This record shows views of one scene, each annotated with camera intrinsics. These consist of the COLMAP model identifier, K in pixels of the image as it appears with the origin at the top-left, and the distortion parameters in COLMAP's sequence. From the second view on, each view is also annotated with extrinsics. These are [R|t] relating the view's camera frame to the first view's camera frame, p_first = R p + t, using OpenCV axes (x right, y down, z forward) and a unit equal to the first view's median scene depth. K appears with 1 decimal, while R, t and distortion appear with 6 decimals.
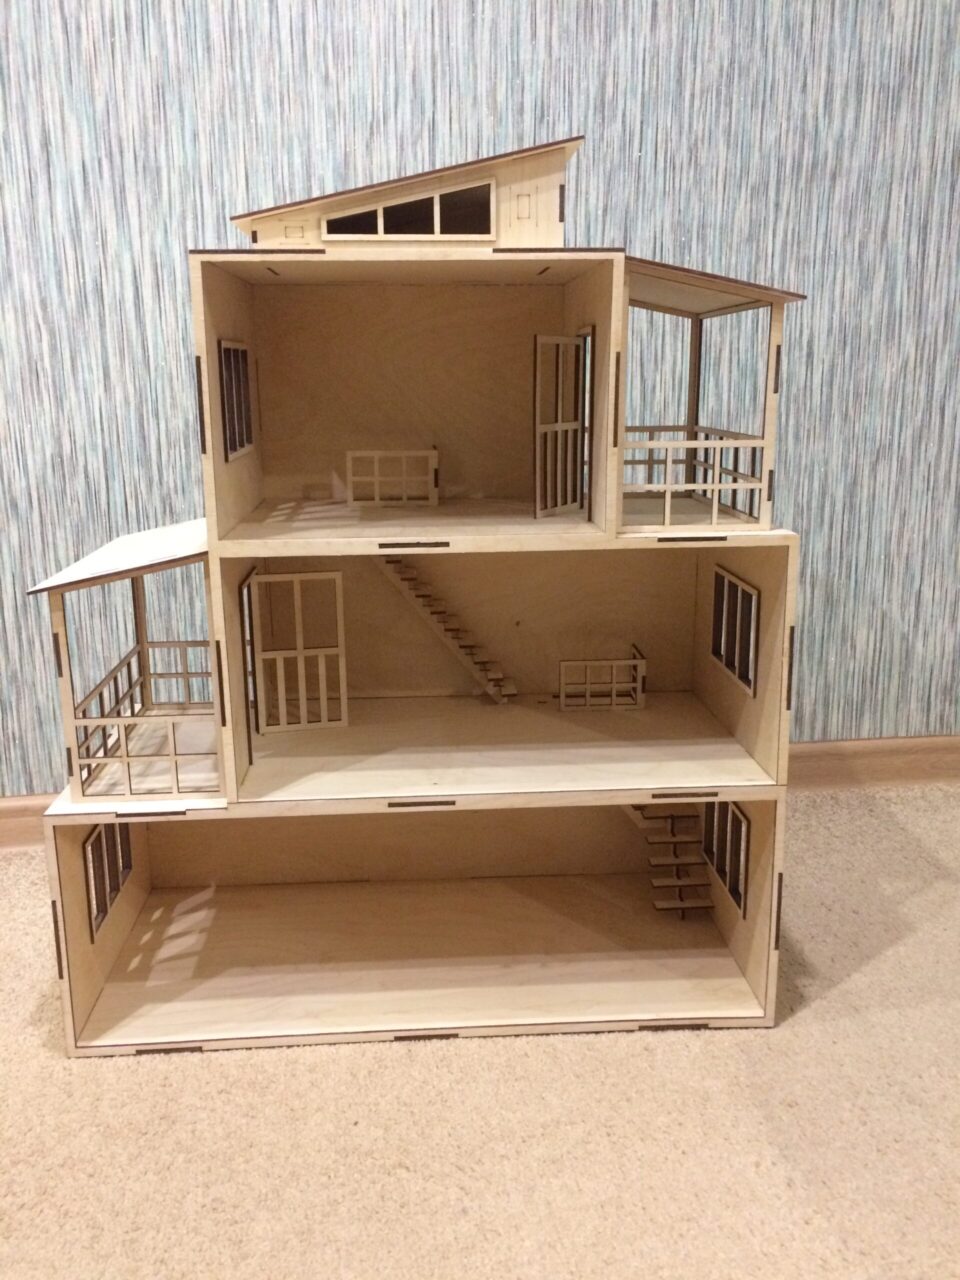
lens RADIAL K [[1105.6, 0, 472.6], [0, 1105.6, 632.7], [0, 0, 1]] dist [0.084925, -0.120776]
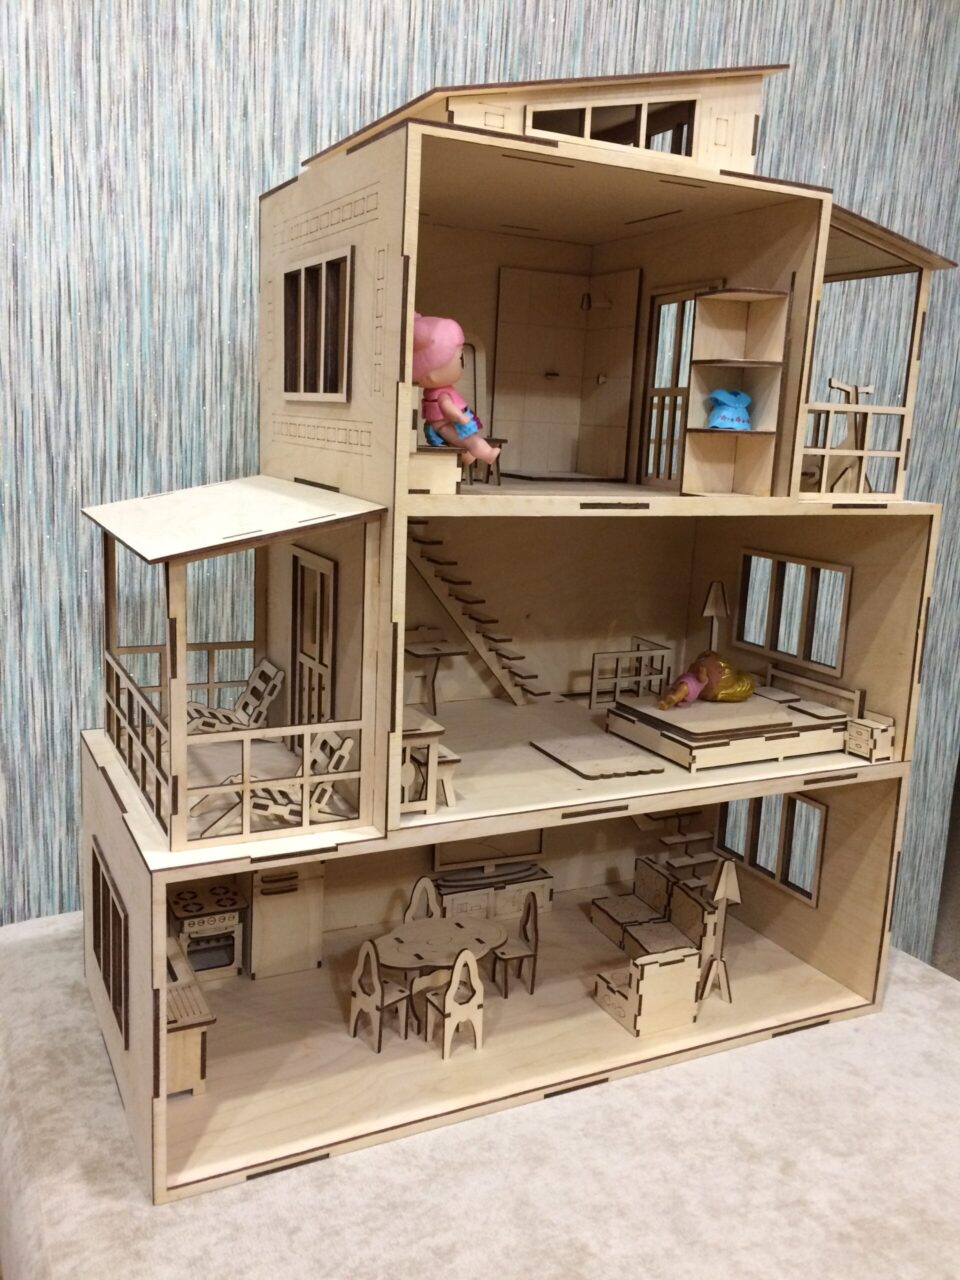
lens RADIAL K [[1105.6, 0, 475.0], [0, 1105.6, 633.5], [0, 0, 1]] dist [0.084925, -0.120776]
pose [[0.938923, -0.010106, 0.343978, -0.323313], [0.019974, 0.999484, -0.025157, -0.343205], [-0.343546, 0.030491, 0.938641, 0.035272]]
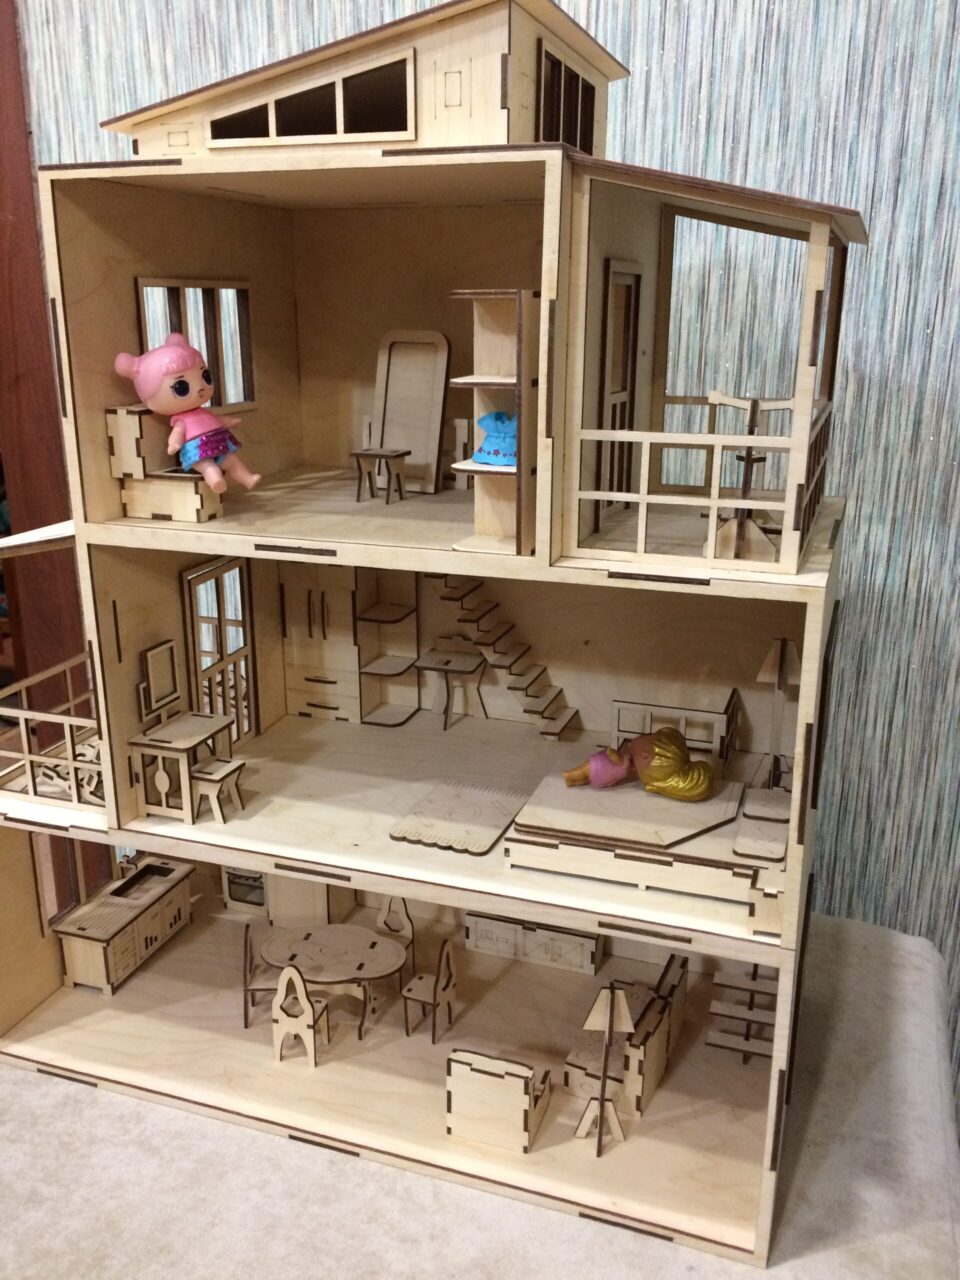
lens RADIAL K [[1105.6, 0, 471.0], [0, 1105.6, 635.3], [0, 0, 1]] dist [0.084925, -0.120776]
pose [[0.898164, 0.140280, -0.416680, 0.229459], [-0.112667, 0.989523, 0.090277, -0.437490], [0.424979, -0.034138, 0.904559, 0.111965]]
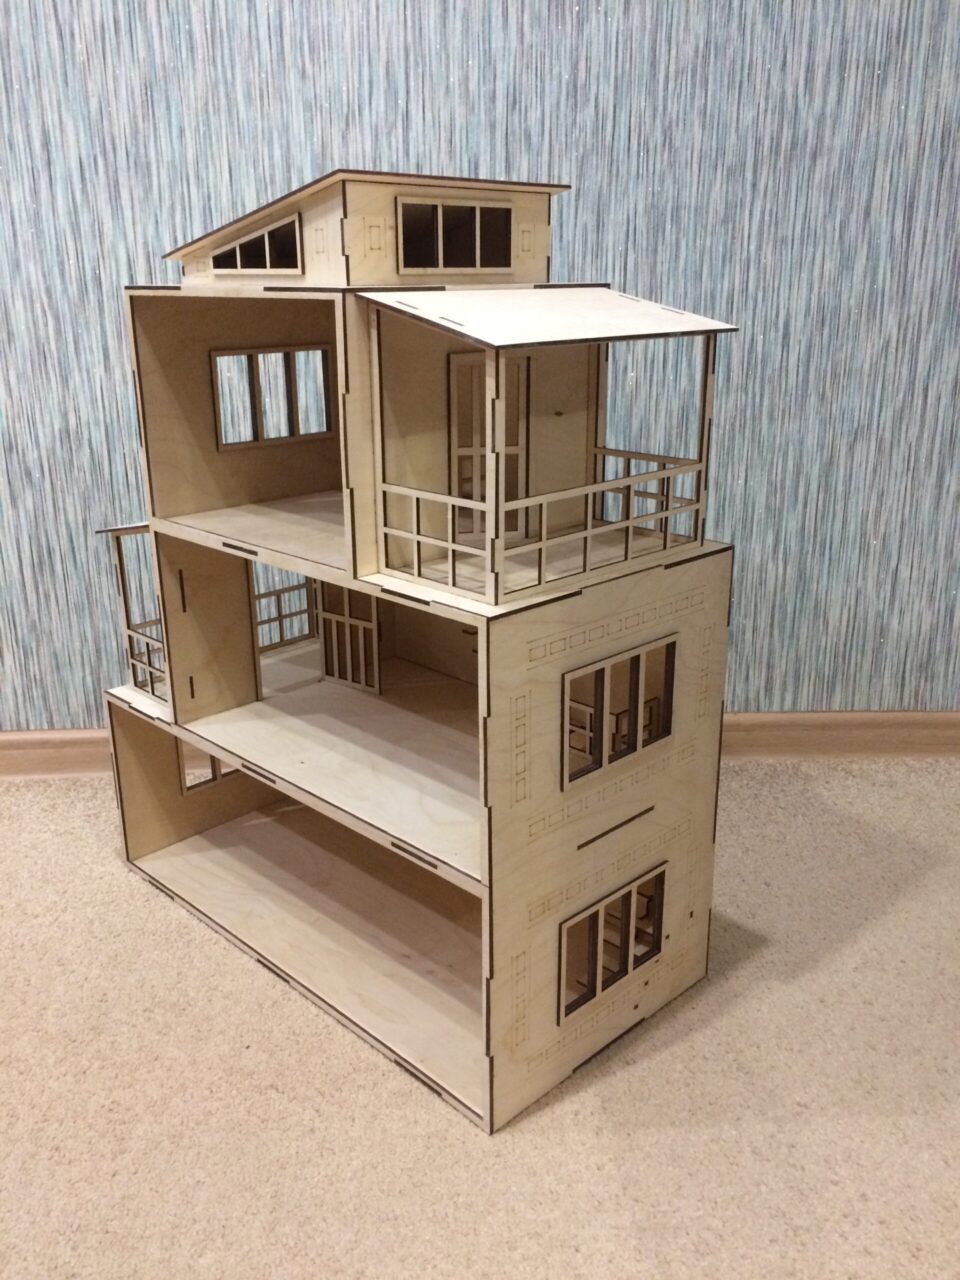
lens RADIAL K [[1105.6, 0, 472.6], [0, 1105.6, 633.4], [0, 0, 1]] dist [0.084925, -0.120776]
pose [[0.992188, 0.040050, -0.118152, 0.164273], [-0.029935, 0.995831, 0.086171, -0.064761], [0.121111, -0.081961, 0.989250, -0.058306]]
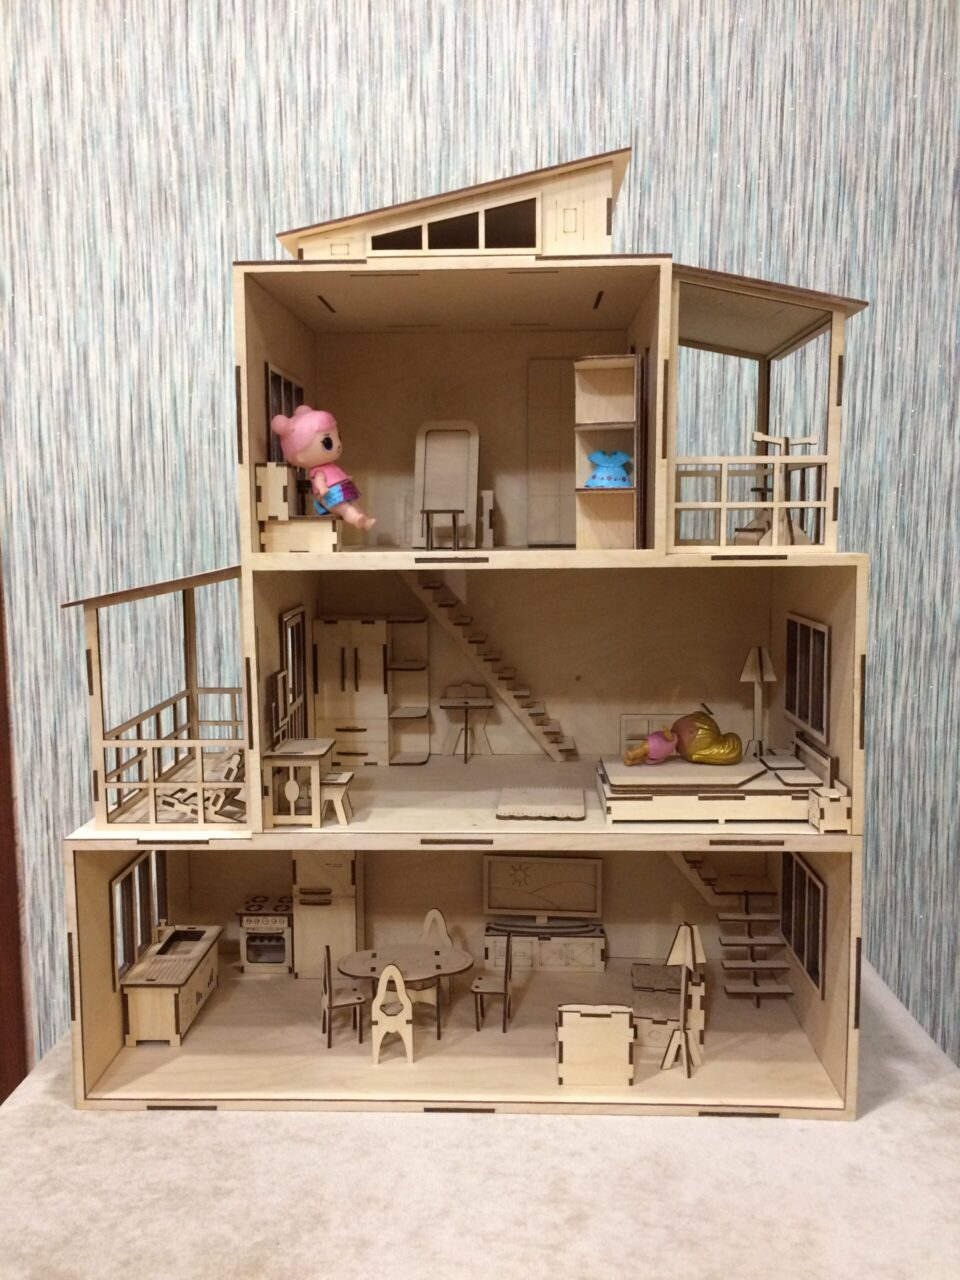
lens RADIAL K [[1105.6, 0, 474.9], [0, 1105.6, 633.8], [0, 0, 1]] dist [0.084925, -0.120776]
pose [[0.987687, 0.022858, -0.154762, 0.050921], [-0.041082, 0.992446, -0.115604, -0.307051], [0.150950, 0.120538, 0.981165, -0.072561]]
